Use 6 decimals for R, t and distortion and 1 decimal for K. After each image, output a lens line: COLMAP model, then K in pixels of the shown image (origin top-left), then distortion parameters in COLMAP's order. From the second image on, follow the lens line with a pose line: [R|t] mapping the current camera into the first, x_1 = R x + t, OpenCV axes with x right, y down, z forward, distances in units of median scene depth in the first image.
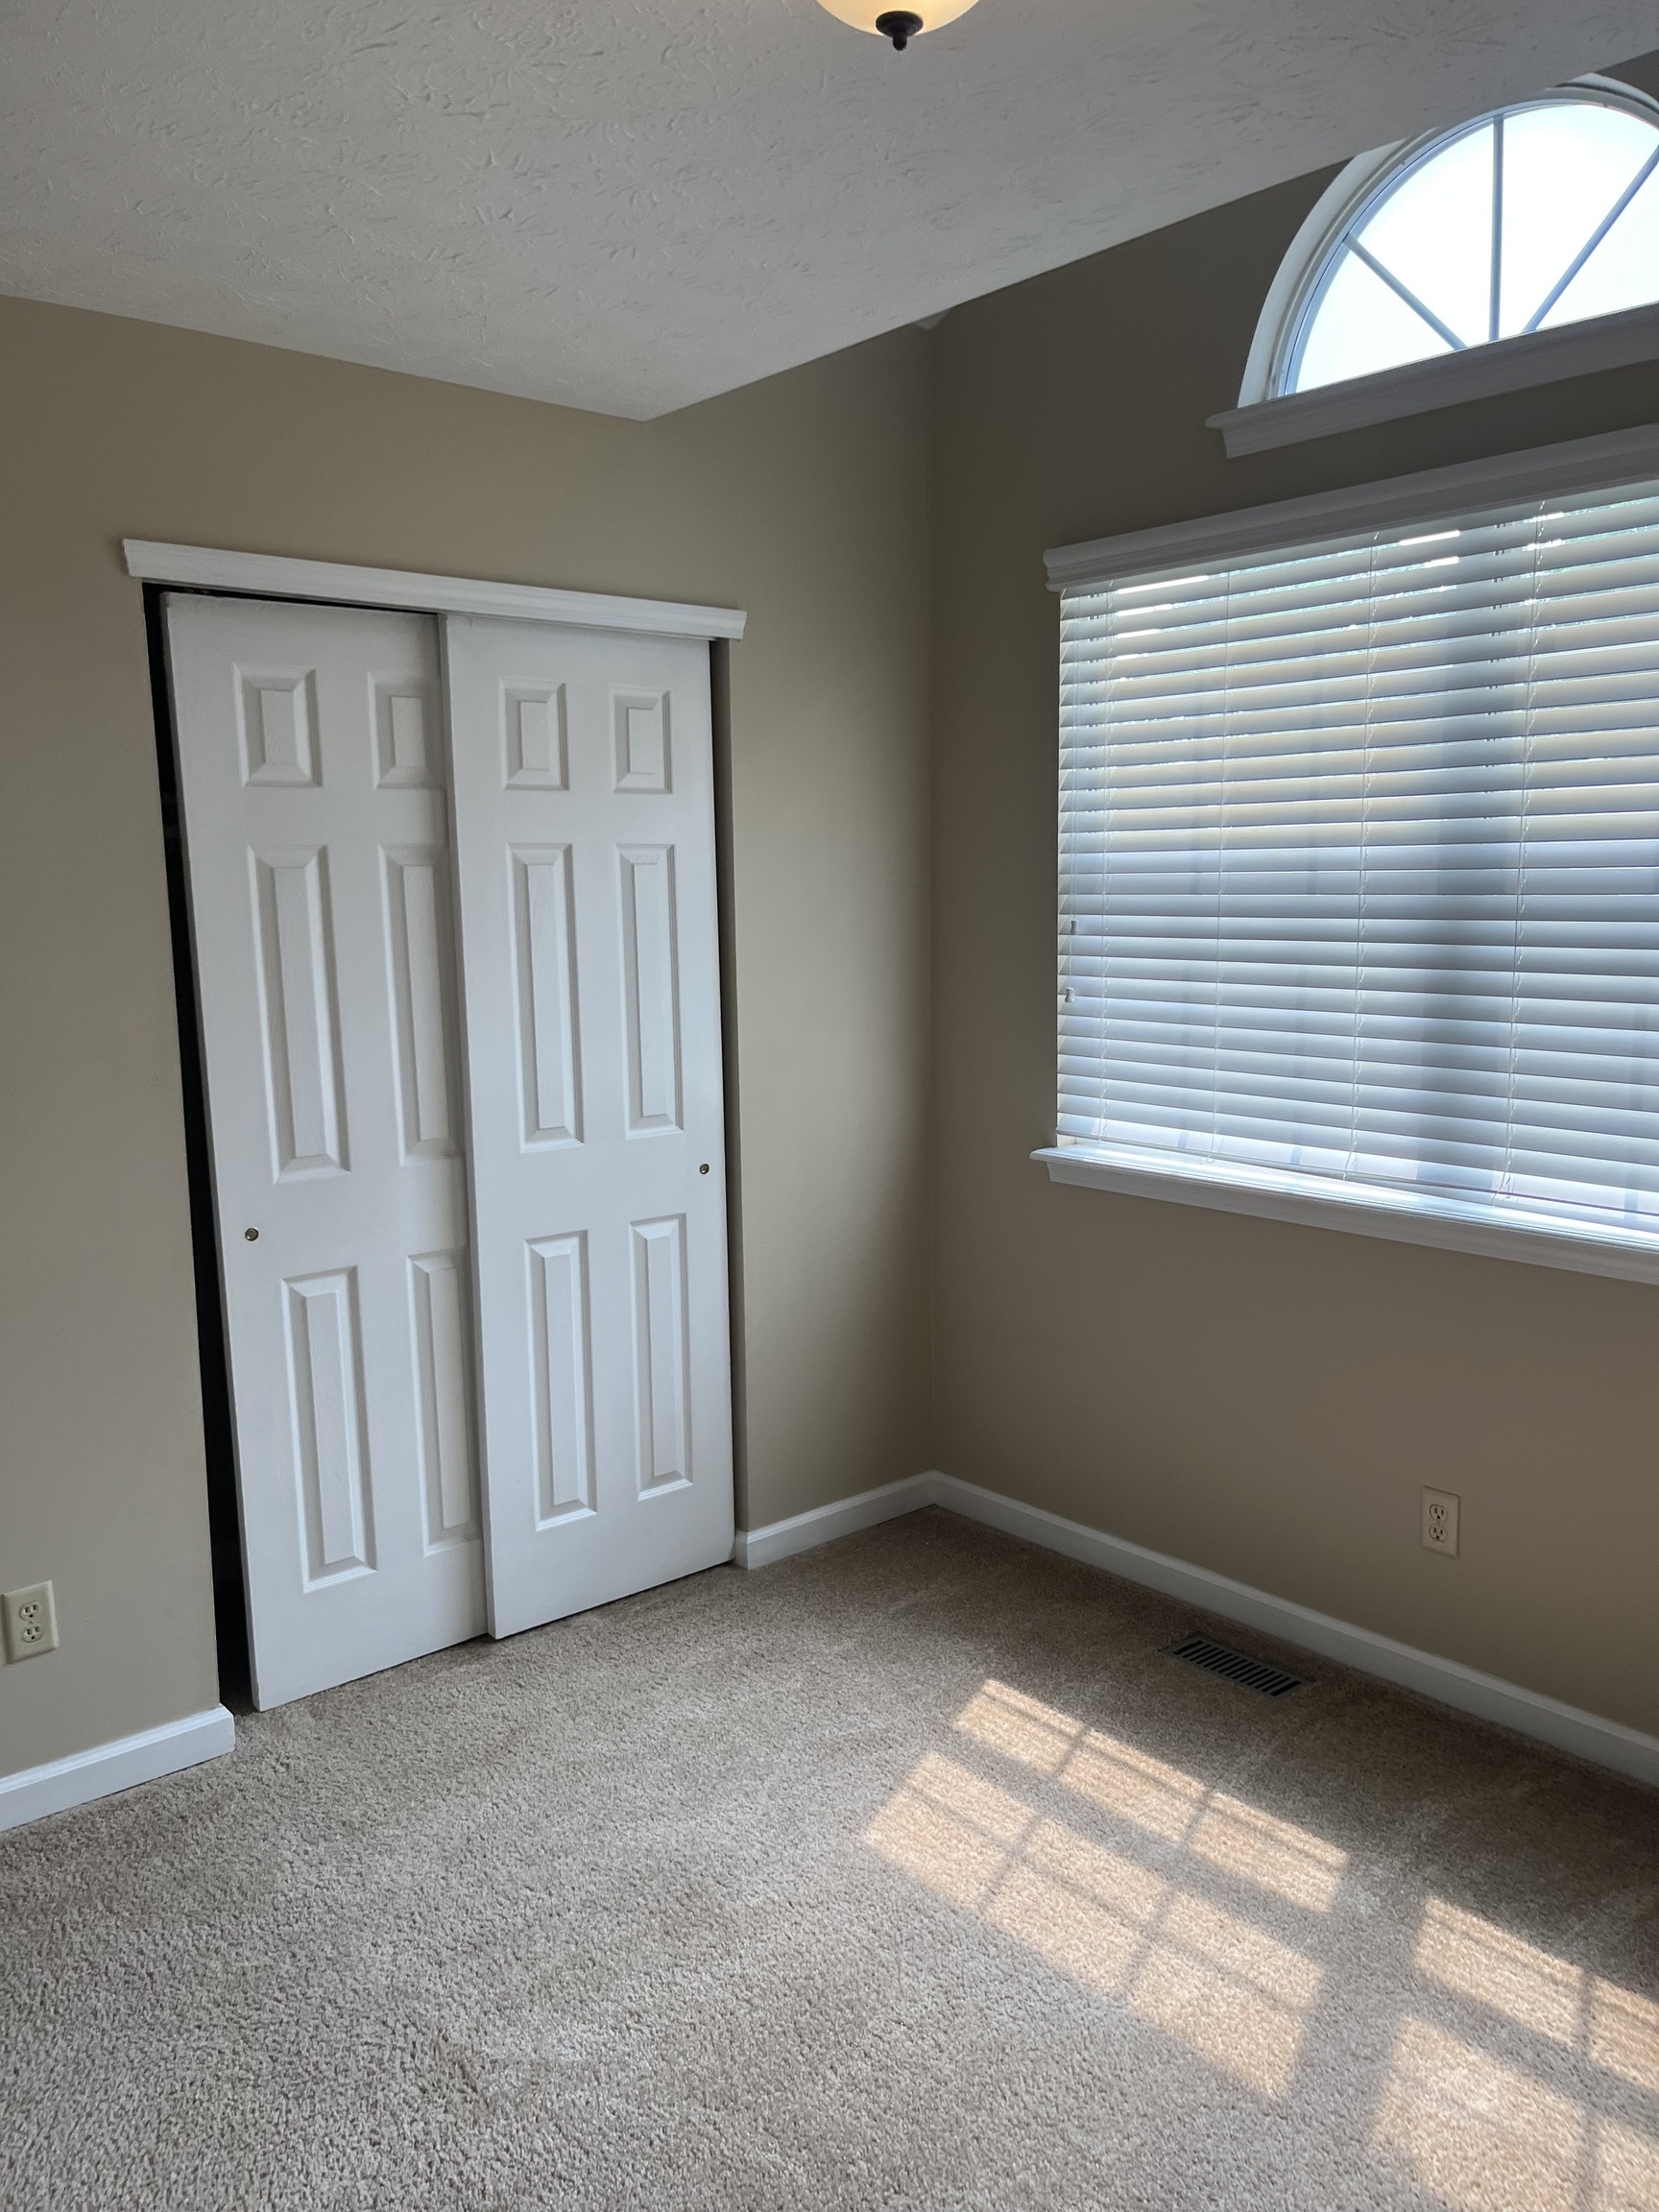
lens RADIAL K [[1707.9, 0, 829.5], [0, 1707.9, 1106.0], [0, 0, 1]] dist [0.047877, -0.000167]
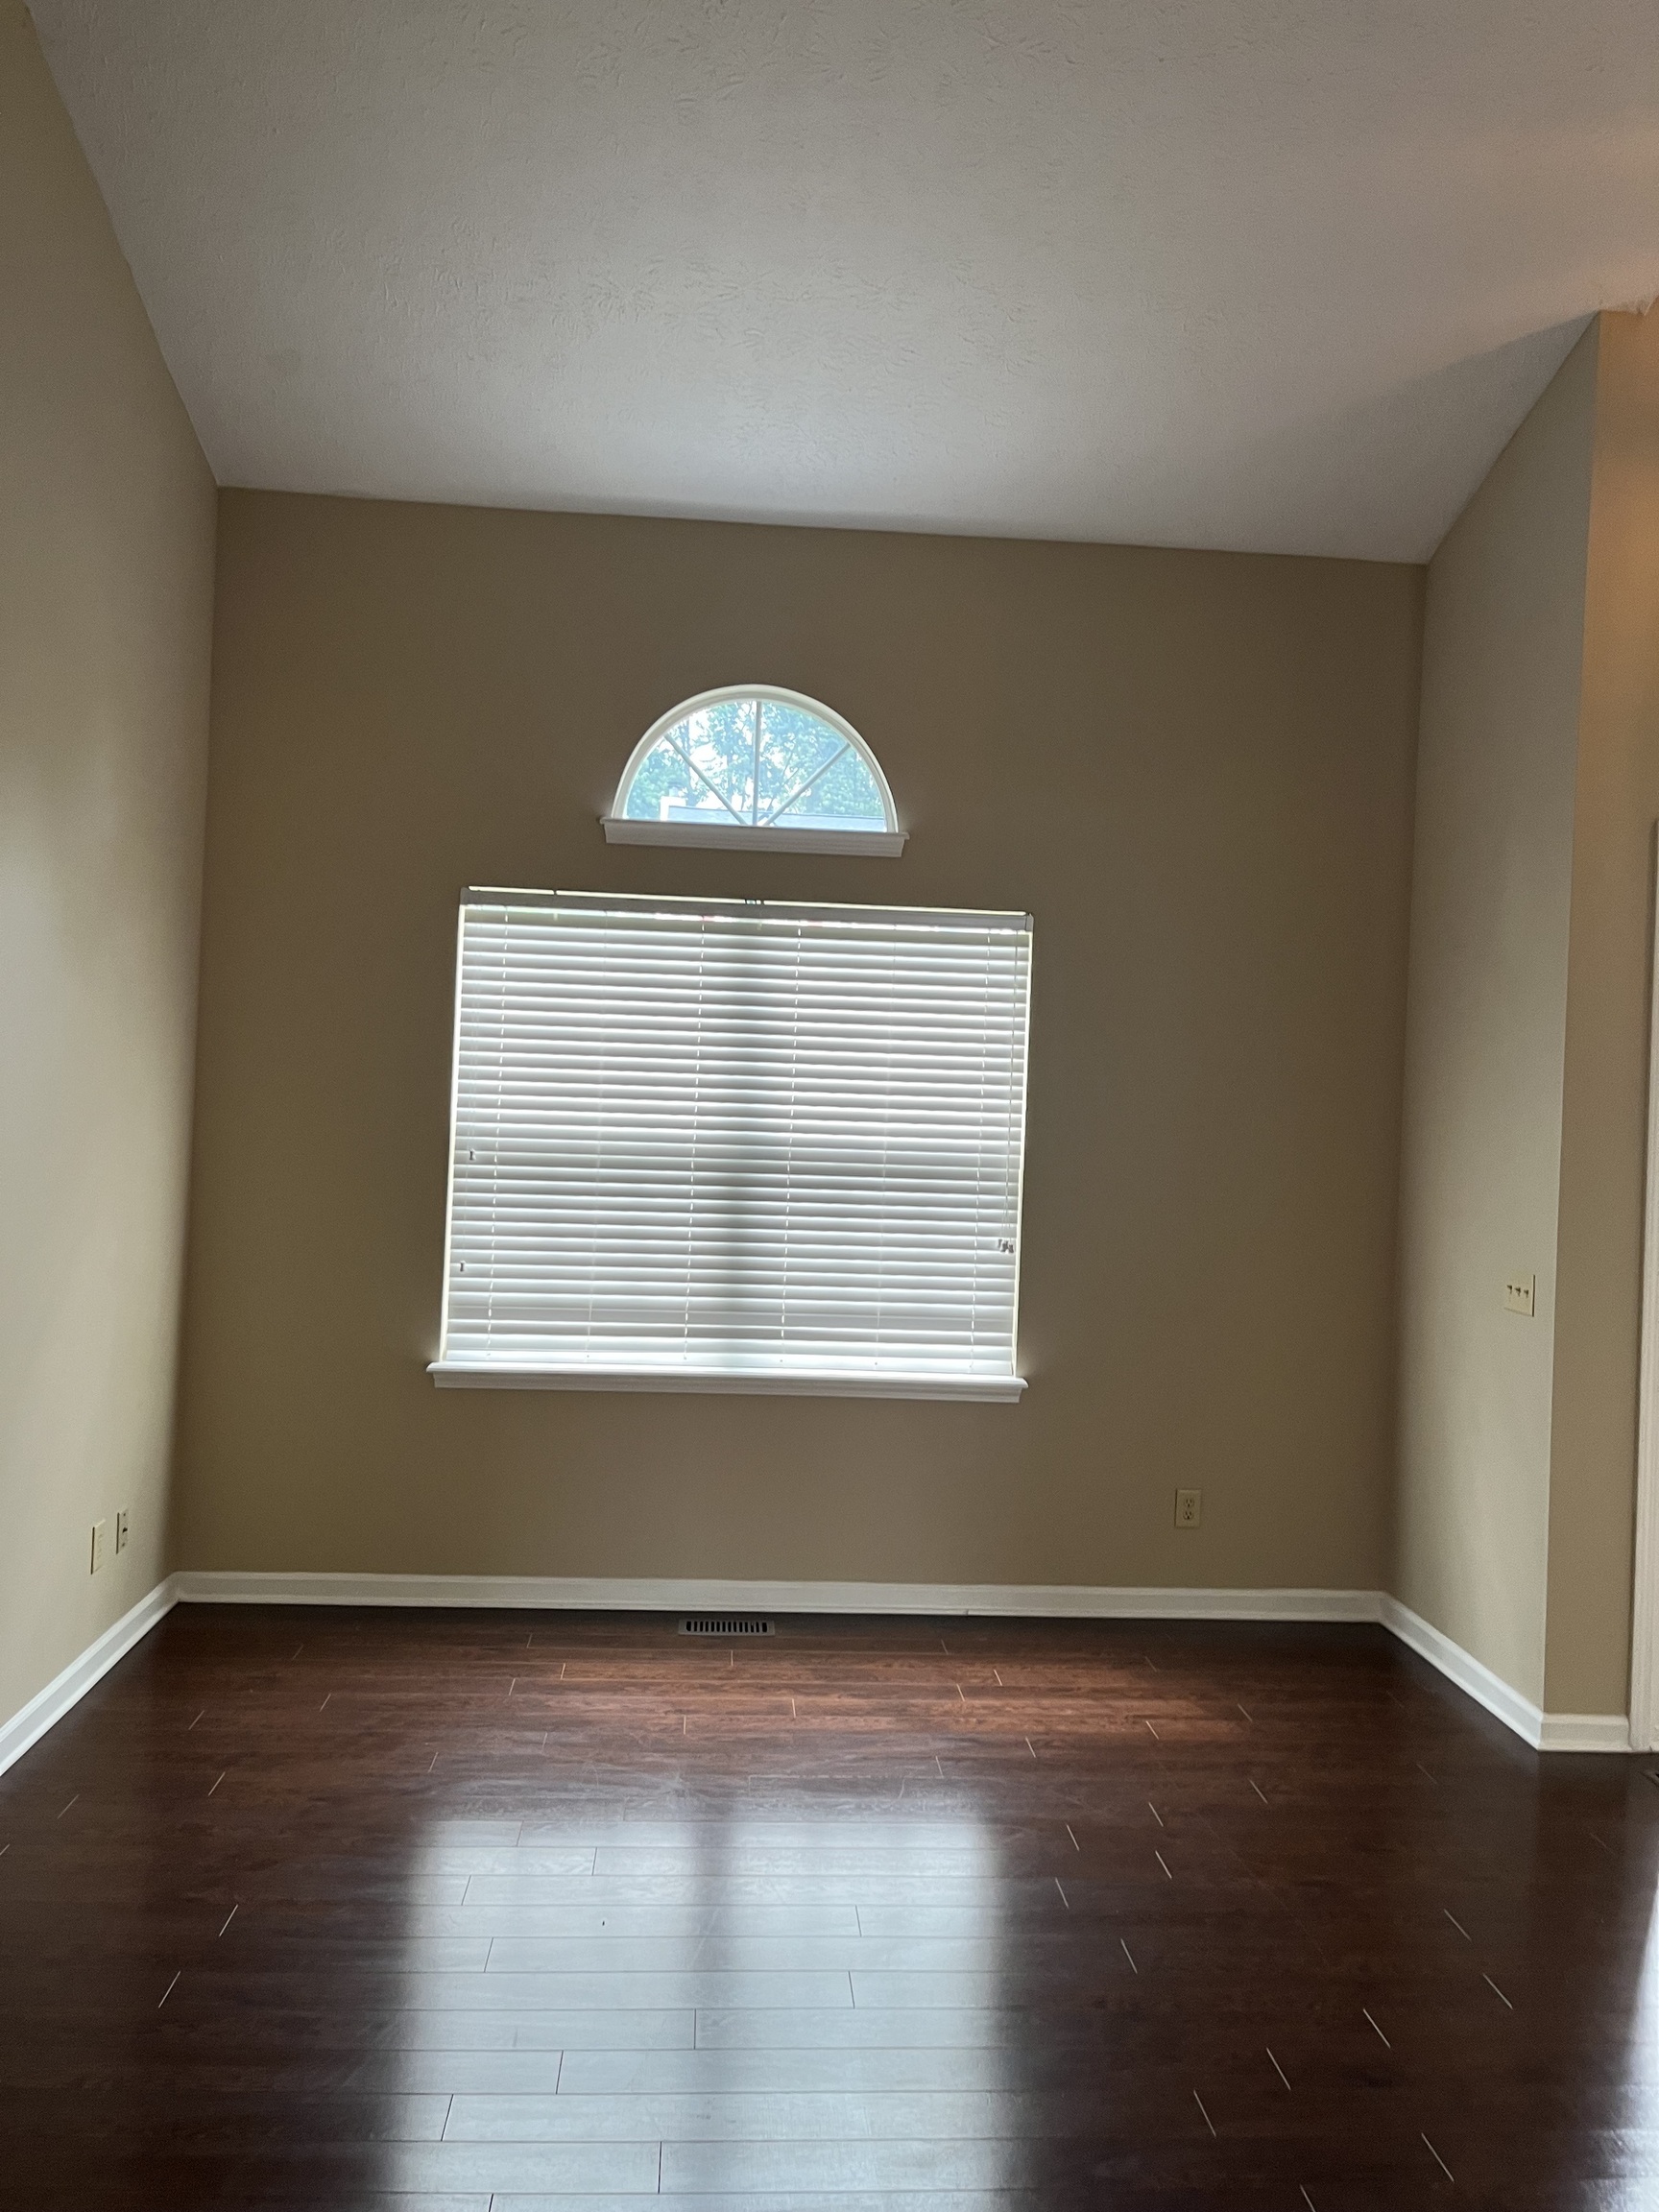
lens RADIAL K [[1707.9, 0, 829.5], [0, 1707.9, 1106.0], [0, 0, 1]] dist [0.047877, -0.000167]
pose [[0.597339, 0.028670, 0.801476, -0.773143], [0.064544, 0.994401, -0.083676, -0.041143], [-0.799387, 0.101713, 0.592144, 0.026162]]
